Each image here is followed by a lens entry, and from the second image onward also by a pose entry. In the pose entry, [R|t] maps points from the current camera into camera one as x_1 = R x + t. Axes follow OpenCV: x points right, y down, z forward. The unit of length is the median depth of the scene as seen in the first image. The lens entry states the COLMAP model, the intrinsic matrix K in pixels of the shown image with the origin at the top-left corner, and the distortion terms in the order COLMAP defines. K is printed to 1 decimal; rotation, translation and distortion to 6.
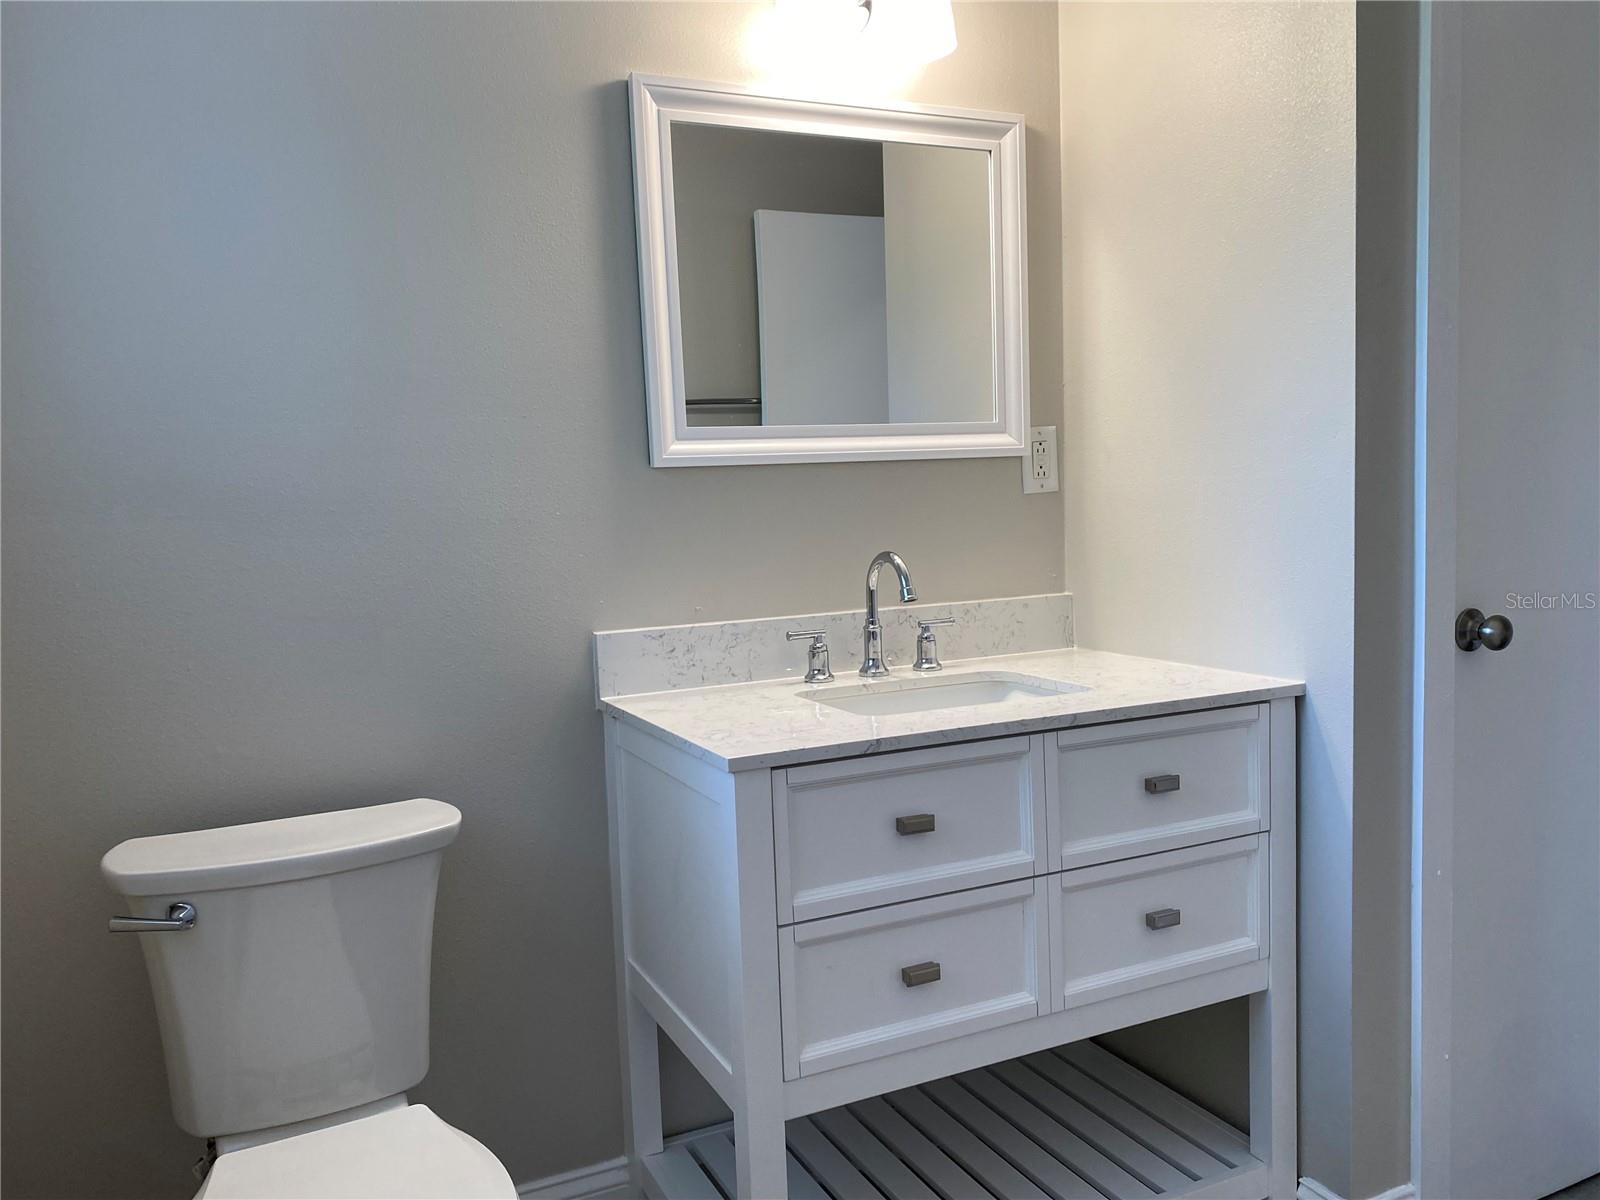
lens RADIAL K [[1247.8, 0, 796.3], [0, 1247.8, 600.1], [0, 0, 1]] dist [0.012678, -0.018945]
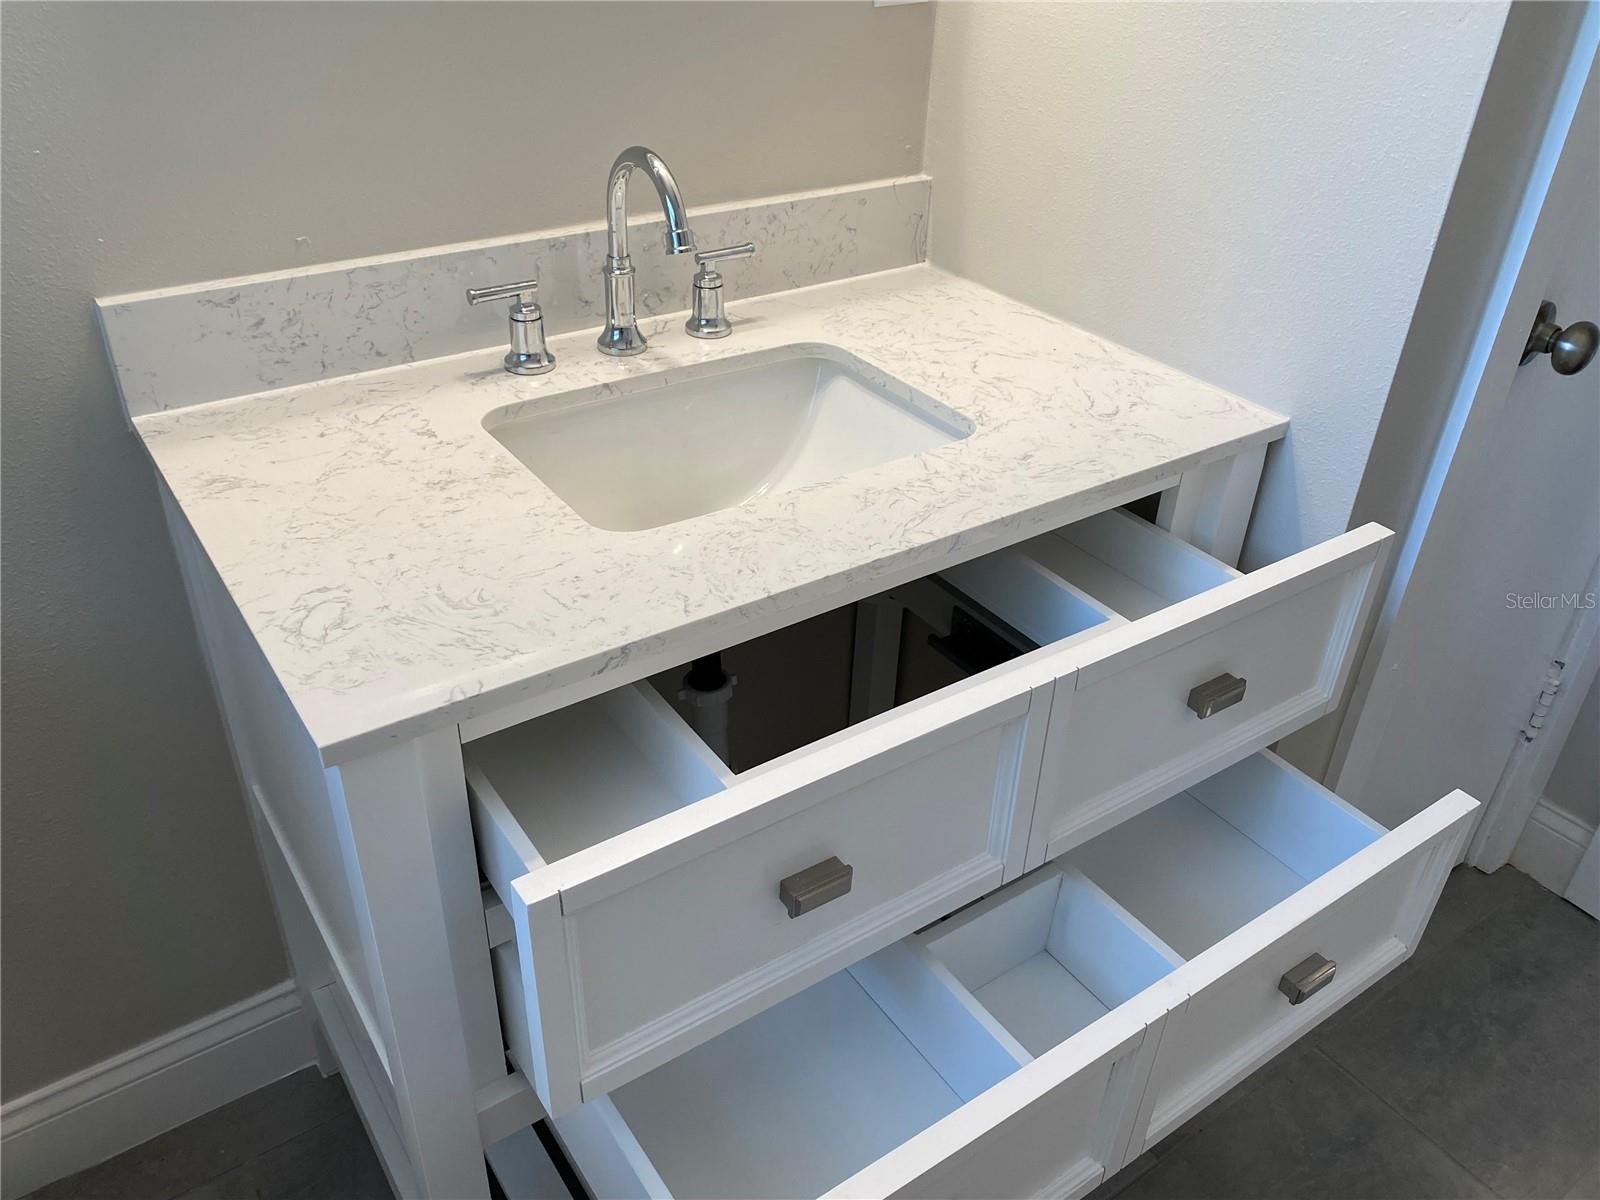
lens RADIAL K [[1247.8, 0, 806.0], [0, 1247.8, 604.7], [0, 0, 1]] dist [0.012678, -0.018945]
pose [[0.983067, -0.028266, 0.181055, 0.037820], [-0.058930, 0.886783, 0.458414, -0.119133], [-0.173514, -0.461321, 0.870101, 0.398920]]
